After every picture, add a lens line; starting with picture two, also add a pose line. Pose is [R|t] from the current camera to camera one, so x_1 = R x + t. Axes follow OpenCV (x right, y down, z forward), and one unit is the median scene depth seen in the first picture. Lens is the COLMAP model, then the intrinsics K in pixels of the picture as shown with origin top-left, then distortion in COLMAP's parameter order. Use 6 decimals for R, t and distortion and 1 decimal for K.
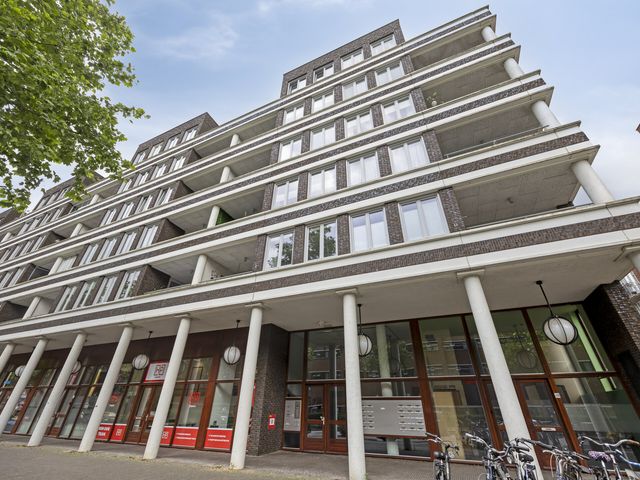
lens RADIAL K [[264.5, 0, 320.0], [0, 264.5, 240.0], [0, 0, 1]] dist [0.001168, -0.000007]
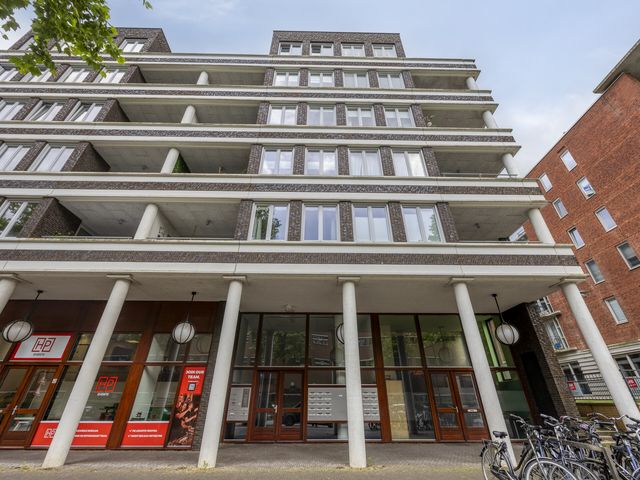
lens RADIAL K [[264.5, 0, 320.0], [0, 264.5, 240.0], [0, 0, 1]] dist [0.001168, -0.000007]
pose [[0.909178, 0.206847, 0.361400, -0.287723], [-0.218631, 0.975771, -0.008469, 0.064517], [-0.354395, -0.071313, 0.932373, 0.099925]]
